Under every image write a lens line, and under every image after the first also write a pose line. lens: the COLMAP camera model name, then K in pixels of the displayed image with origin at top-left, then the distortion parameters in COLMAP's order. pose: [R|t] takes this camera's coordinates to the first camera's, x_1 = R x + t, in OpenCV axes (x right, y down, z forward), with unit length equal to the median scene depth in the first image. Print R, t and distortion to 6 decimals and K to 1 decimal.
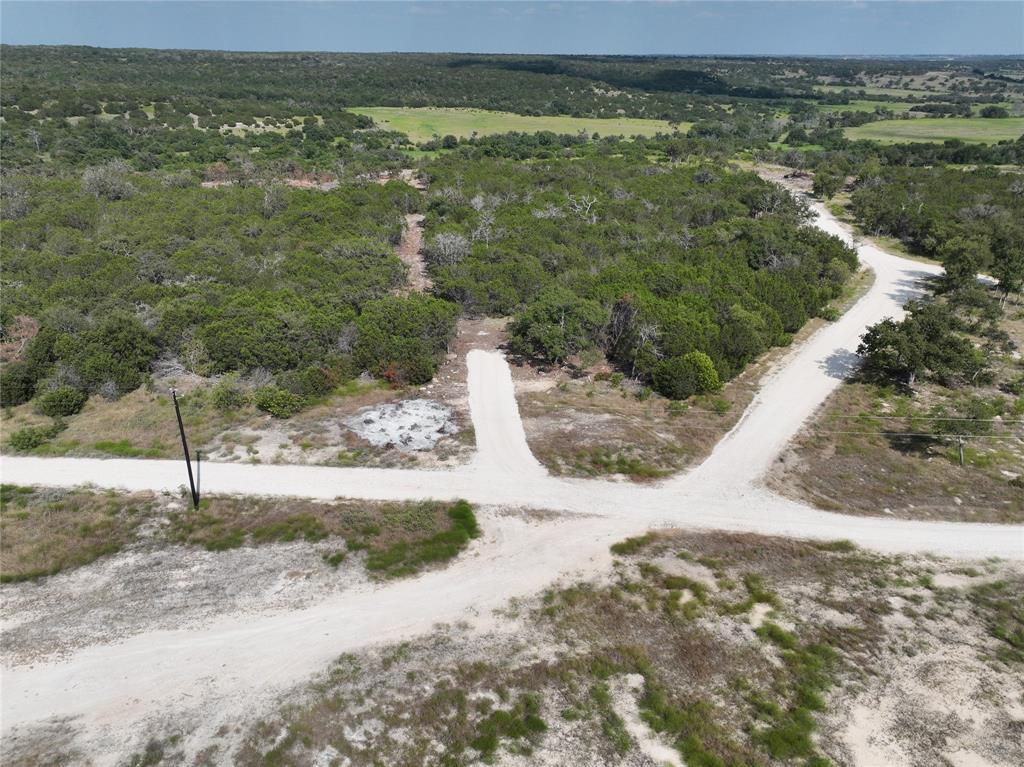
lens RADIAL K [[709.7, 0, 512.1], [0, 709.7, 382.3], [0, 0, 1]] dist [0.001242, 0.001816]
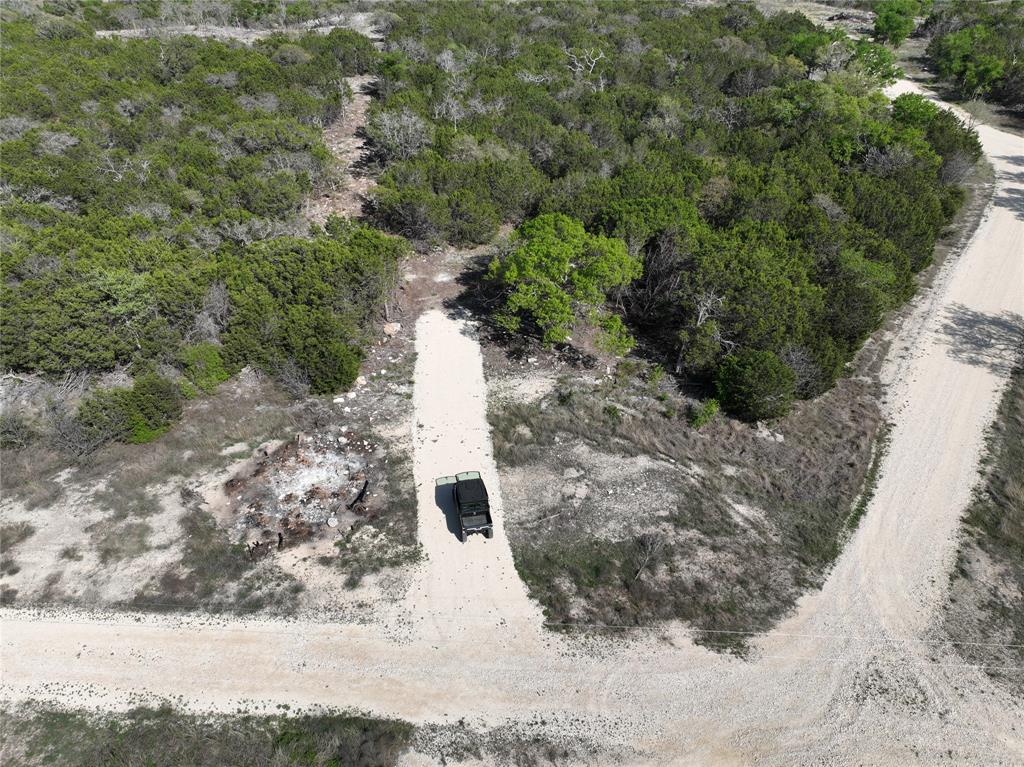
lens RADIAL K [[709.7, 0, 509.8], [0, 709.7, 385.2], [0, 0, 1]] dist [0.001242, 0.001816]
pose [[0.999875, -0.012236, 0.010042, 0.016090], [0.010084, 0.981388, 0.191772, -0.119079], [-0.012202, -0.191647, 0.981388, 0.397768]]
